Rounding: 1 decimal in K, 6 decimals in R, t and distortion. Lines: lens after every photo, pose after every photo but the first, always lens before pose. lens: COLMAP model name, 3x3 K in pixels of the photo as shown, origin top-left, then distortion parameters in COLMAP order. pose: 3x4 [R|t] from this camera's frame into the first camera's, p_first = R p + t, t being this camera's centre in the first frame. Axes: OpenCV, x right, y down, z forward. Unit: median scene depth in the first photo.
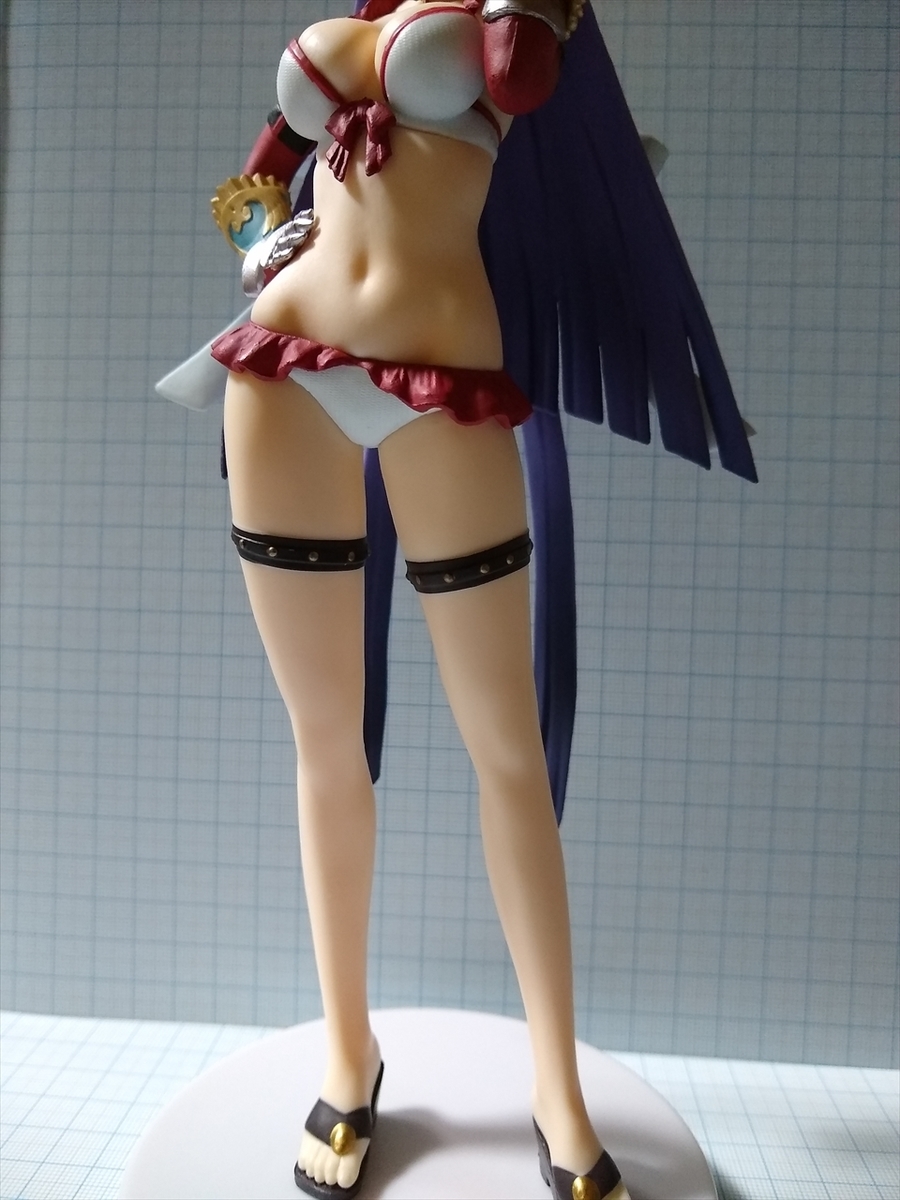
lens RADIAL K [[1043.7, 0, 450.0], [0, 1043.7, 600.0], [0, 0, 1]] dist [0.011276, 0.006548]
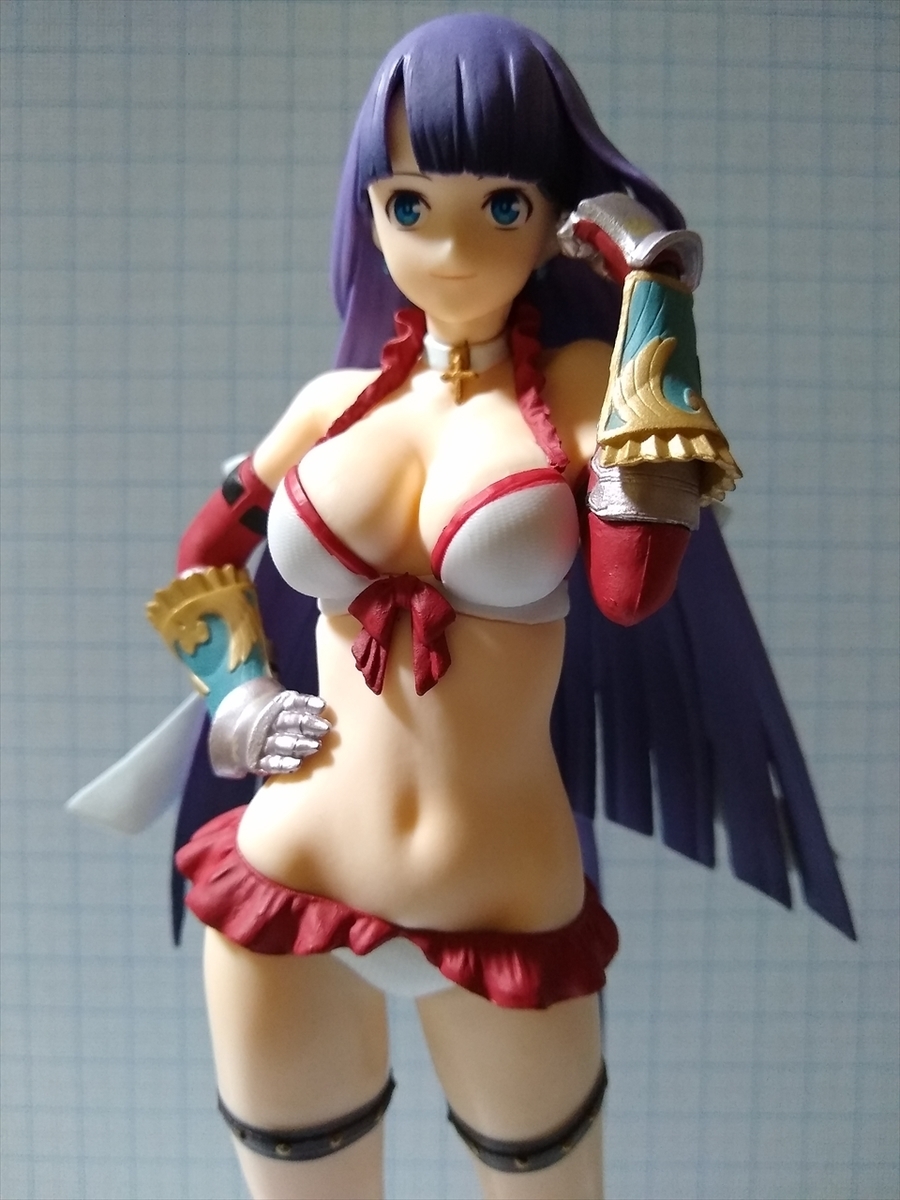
lens RADIAL K [[1043.7, 0, 450.0], [0, 1043.7, 600.0], [0, 0, 1]] dist [0.011276, 0.006548]
pose [[0.982896, -0.044407, 0.178728, -0.176768], [0.028372, 0.995420, 0.091295, -0.520363], [-0.181963, -0.084663, 0.979654, 0.300989]]
